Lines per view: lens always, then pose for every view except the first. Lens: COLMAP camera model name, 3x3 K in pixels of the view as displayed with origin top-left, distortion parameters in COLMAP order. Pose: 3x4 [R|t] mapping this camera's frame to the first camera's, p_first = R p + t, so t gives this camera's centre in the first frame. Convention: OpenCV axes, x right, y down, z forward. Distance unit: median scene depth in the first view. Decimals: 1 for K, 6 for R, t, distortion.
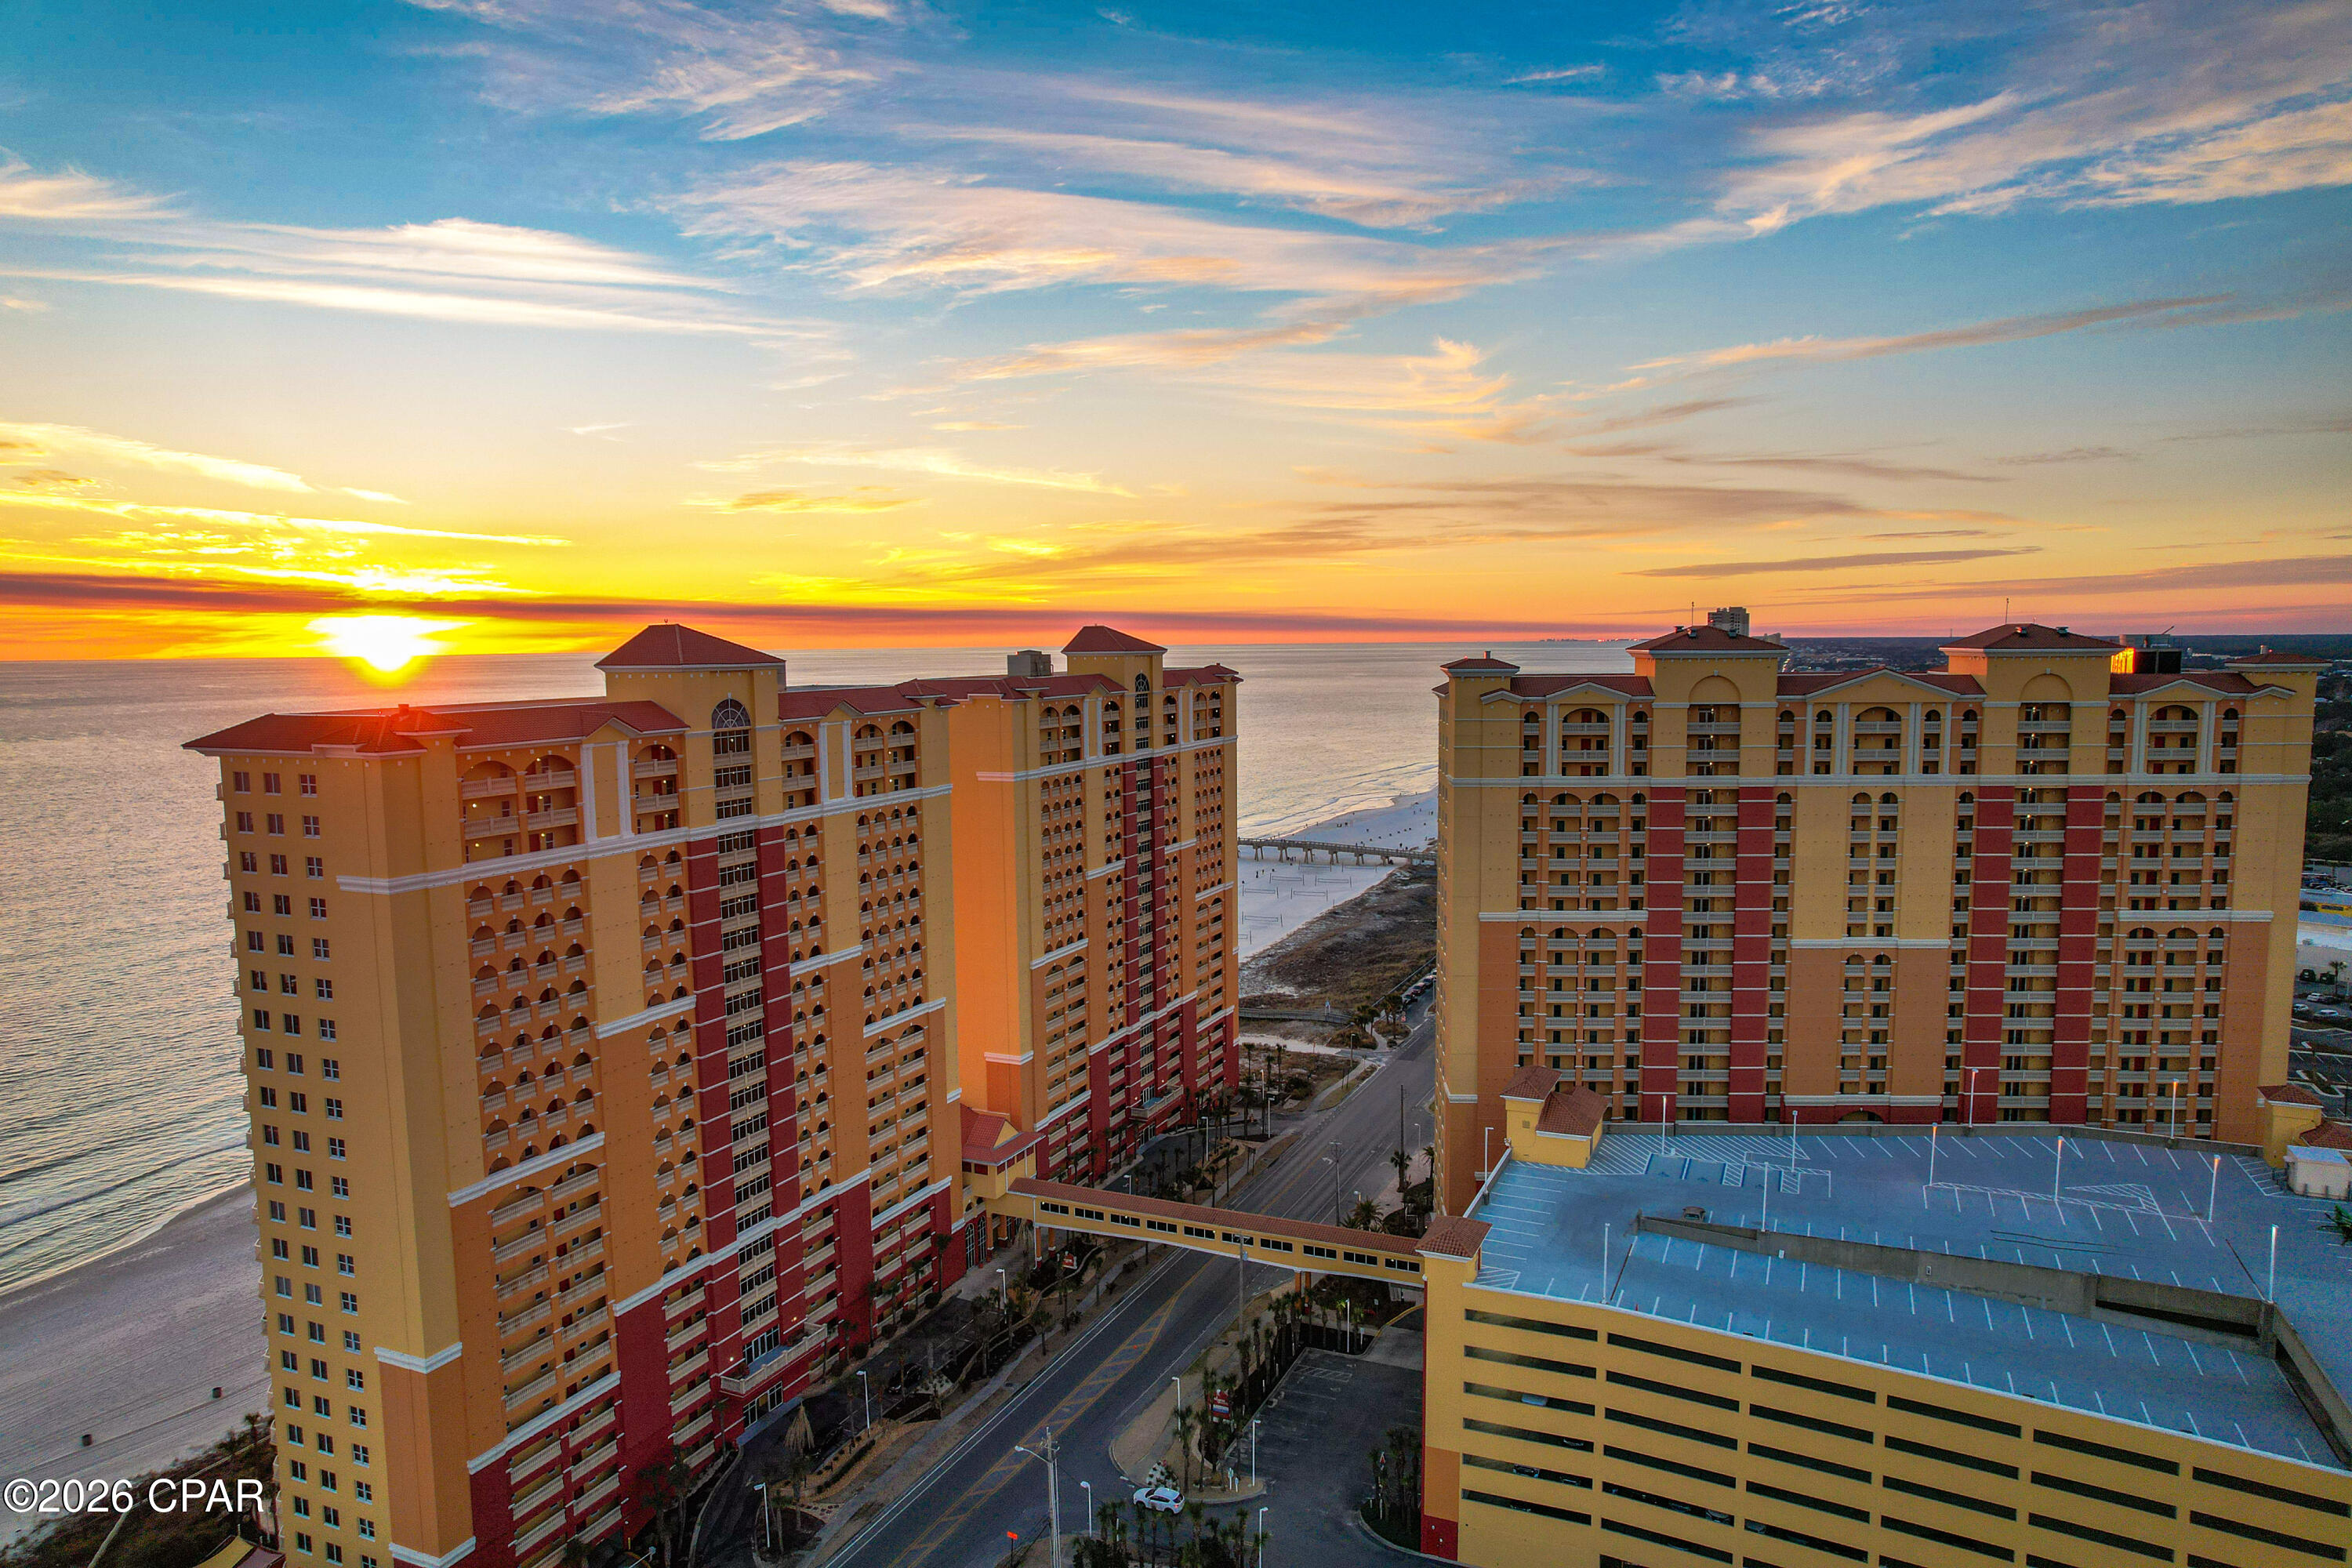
lens RADIAL K [[1500.7, 0, 1192.0], [0, 1500.7, 806.4], [0, 0, 1]] dist [-0.061913, 0.052445]
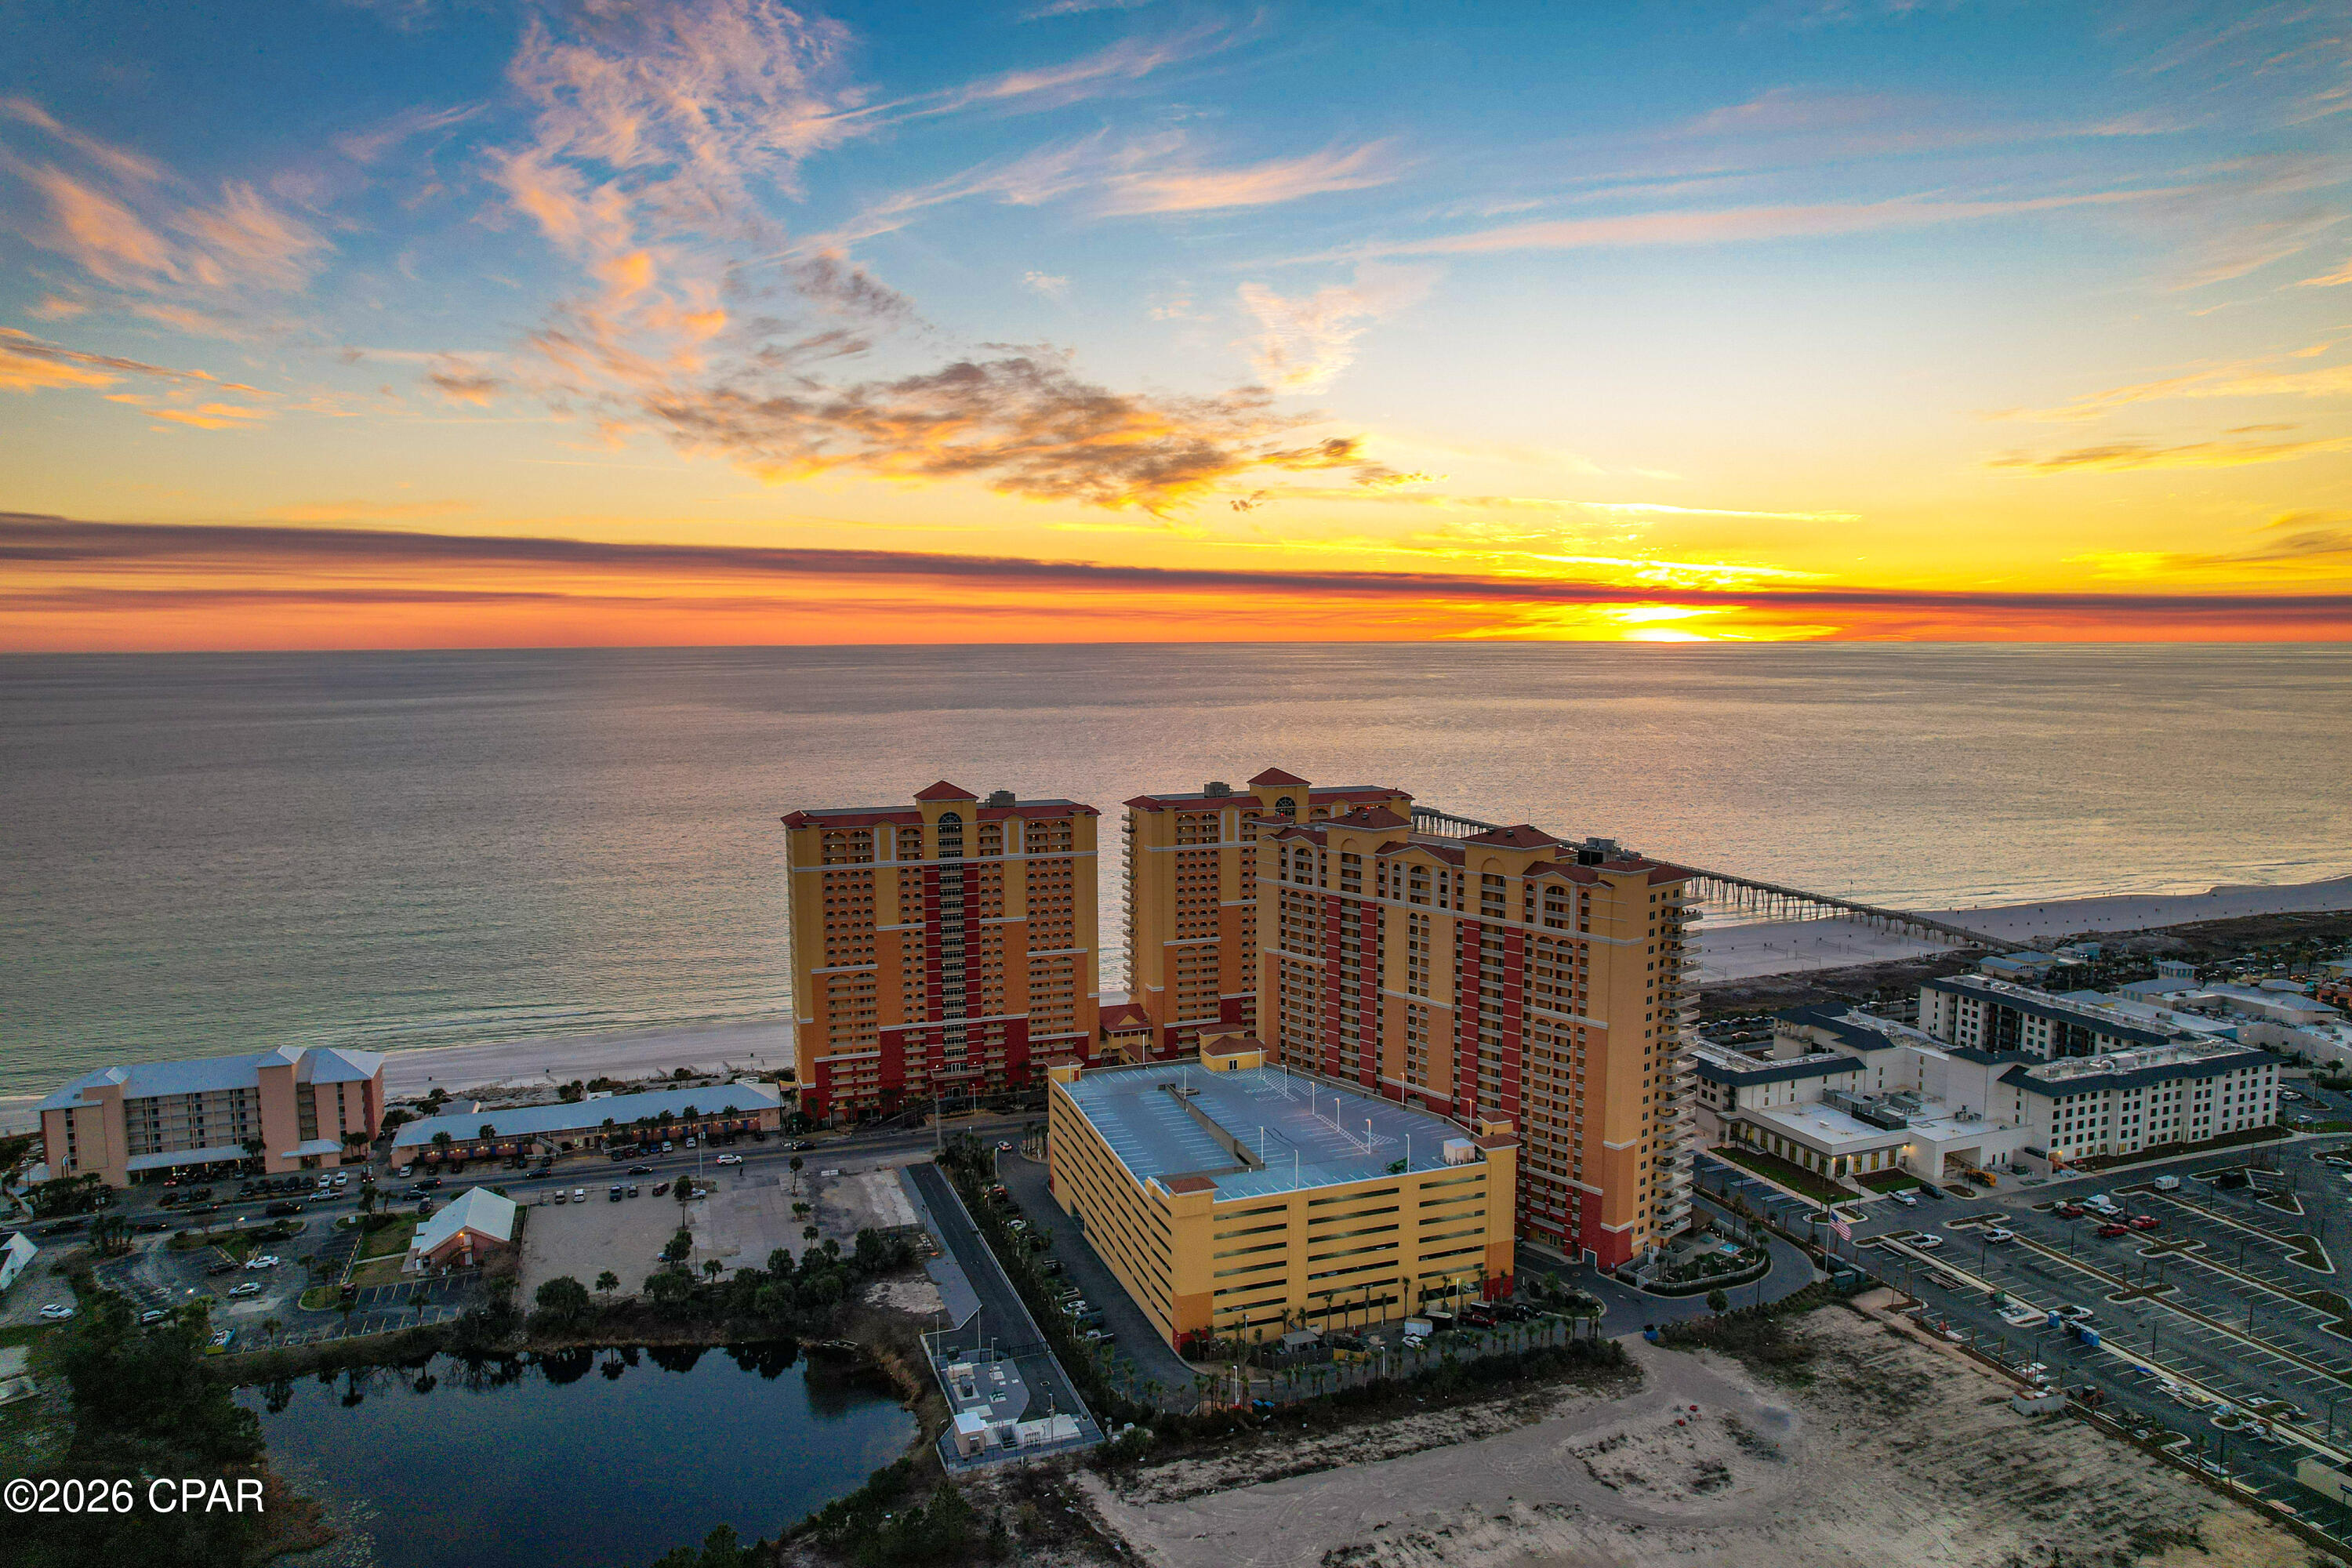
lens RADIAL K [[1500.7, 0, 1198.1], [0, 1500.7, 815.7], [0, 0, 1]] dist [-0.061913, 0.052445]
pose [[0.701488, 0.093153, -0.706567, 1.532972], [-0.084013, 0.995317, 0.047812, -0.189462], [0.707712, 0.025821, 0.706029, -0.446574]]
